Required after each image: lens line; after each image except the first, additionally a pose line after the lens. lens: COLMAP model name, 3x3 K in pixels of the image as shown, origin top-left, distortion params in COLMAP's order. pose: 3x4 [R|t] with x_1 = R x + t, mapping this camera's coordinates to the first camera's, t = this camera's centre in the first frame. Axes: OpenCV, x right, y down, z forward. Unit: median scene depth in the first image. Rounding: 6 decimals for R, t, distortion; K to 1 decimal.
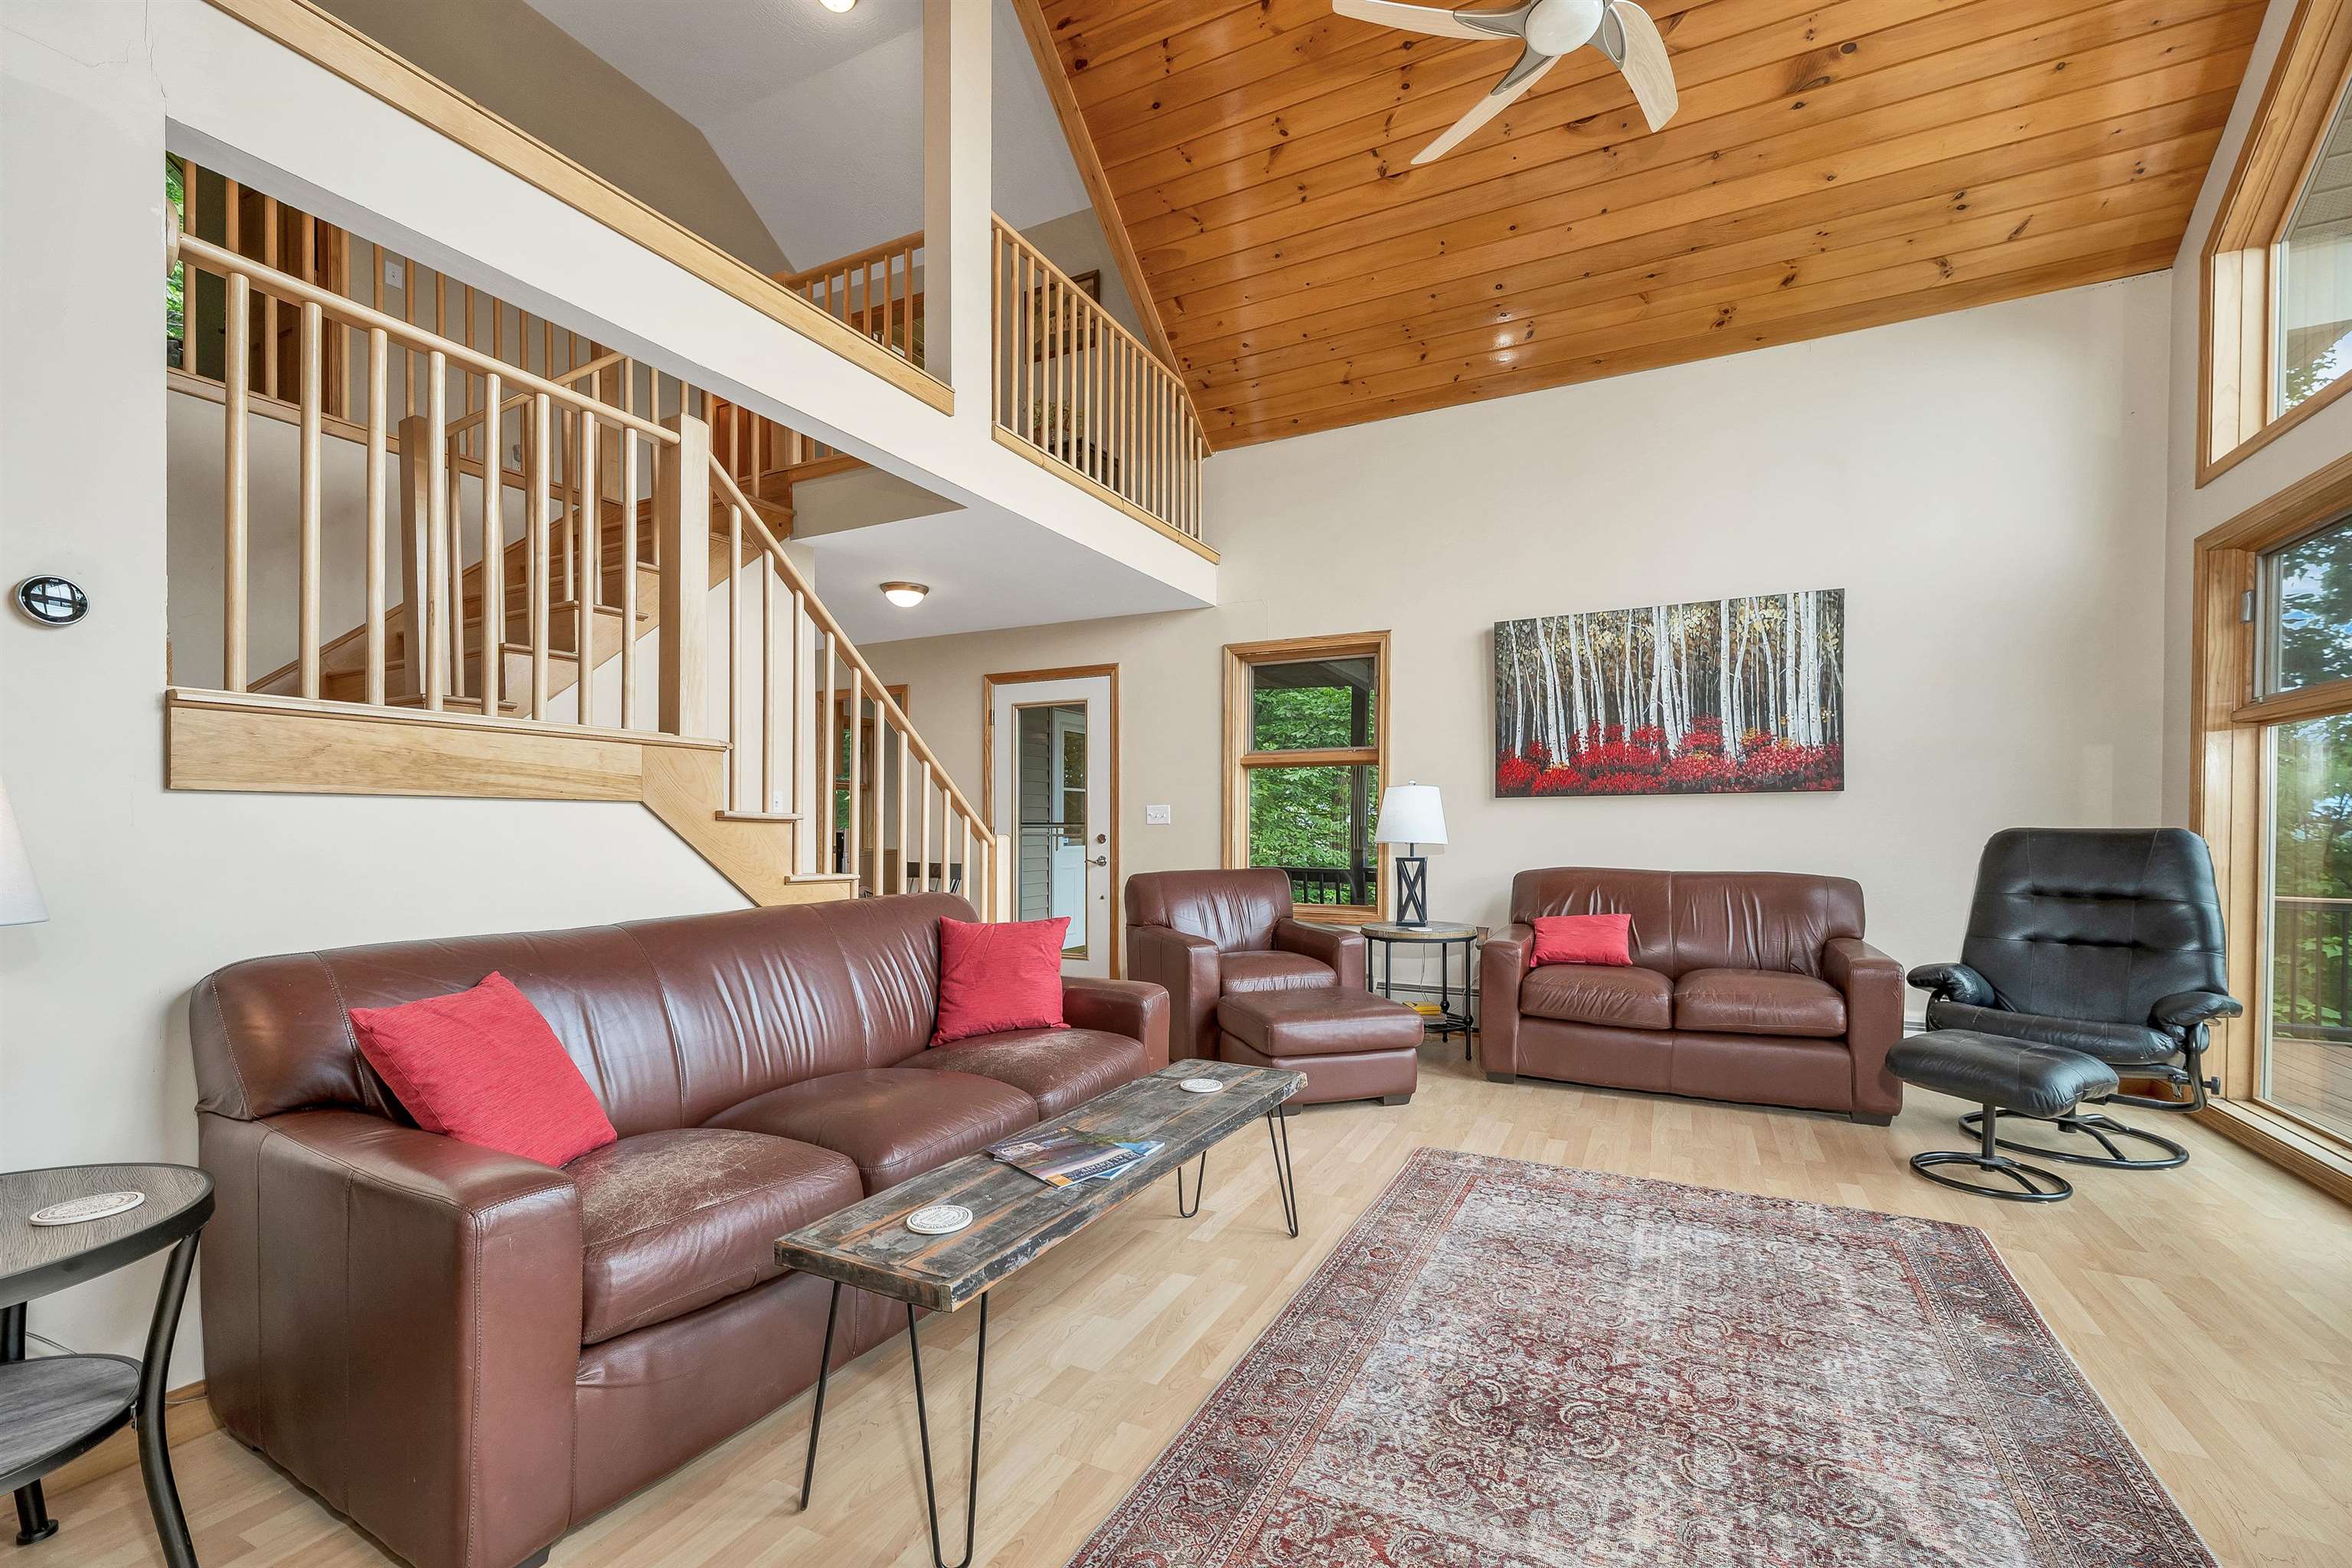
lens RADIAL K [[983.2, 0, 1189.3], [0, 983.2, 838.1], [0, 0, 1]] dist [0.001721, 0.000398]
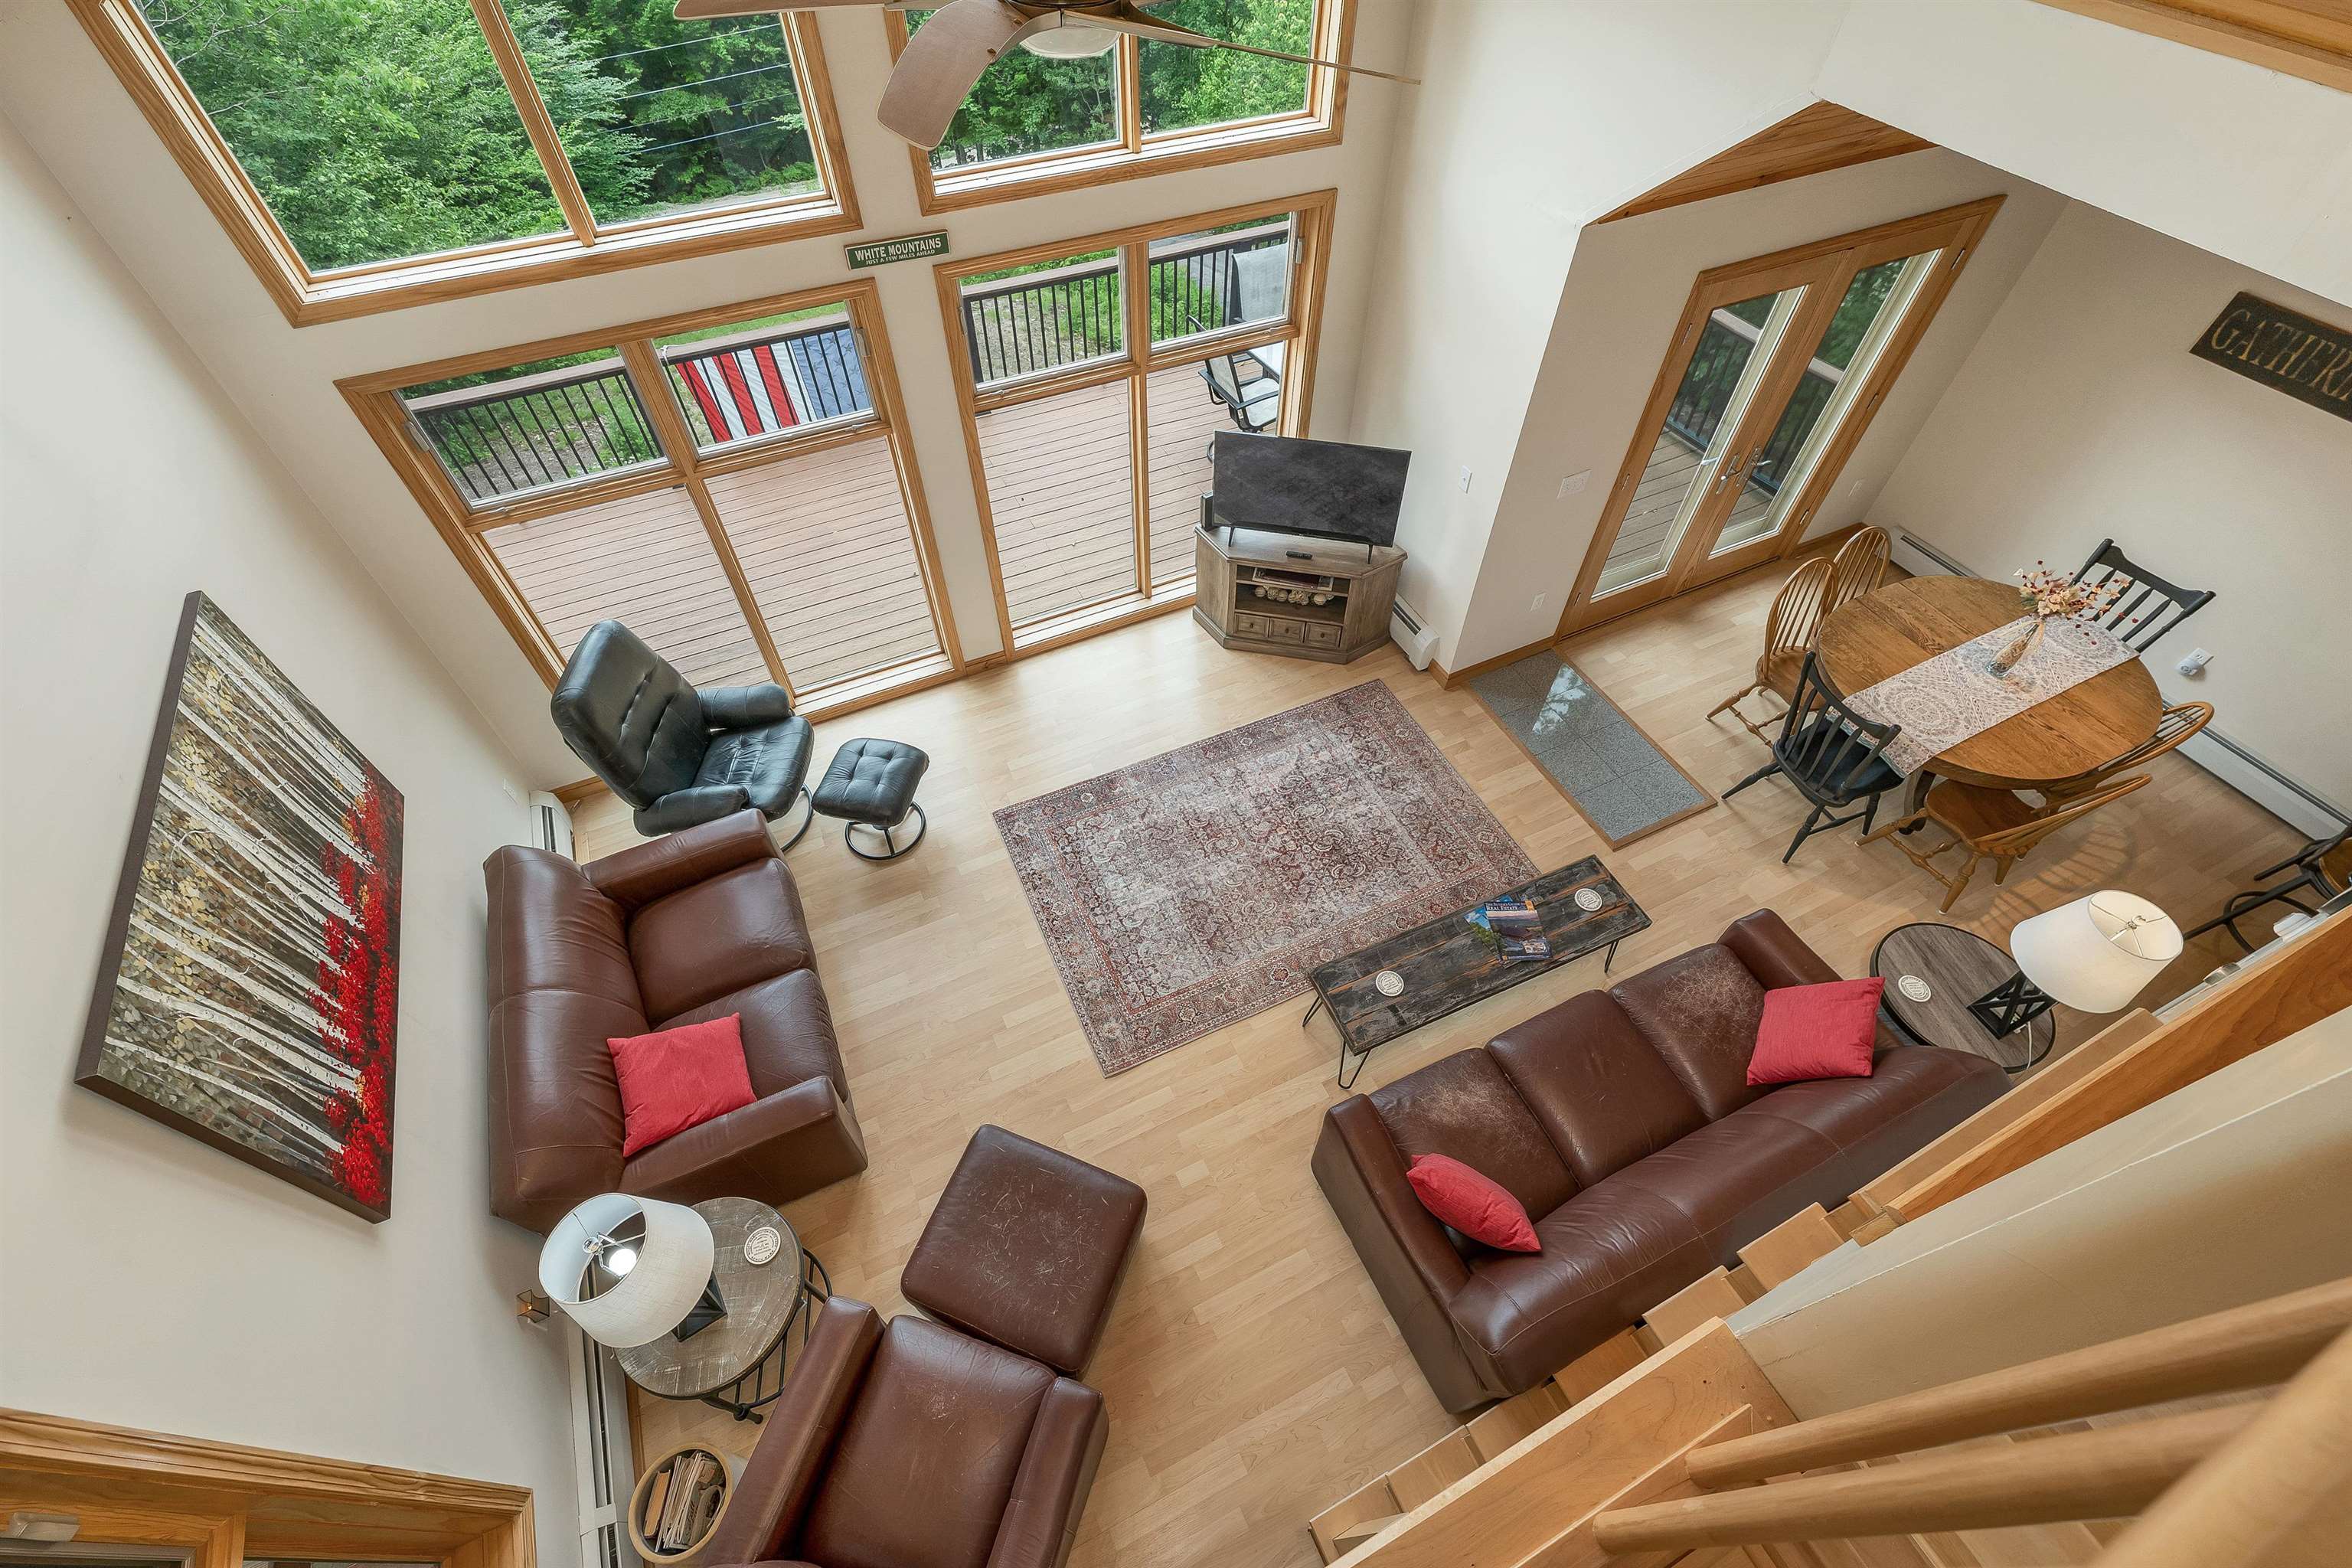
lens RADIAL K [[970.8, 0, 1173.1], [0, 970.8, 781.8], [0, 0, 1]] dist [-0.000146, -0.000332]
pose [[-0.784262, -0.478322, 0.395147, -0.095534], [0.009975, 0.627089, 0.778884, -0.631057], [-0.620350, 0.614791, -0.487031, 0.979213]]
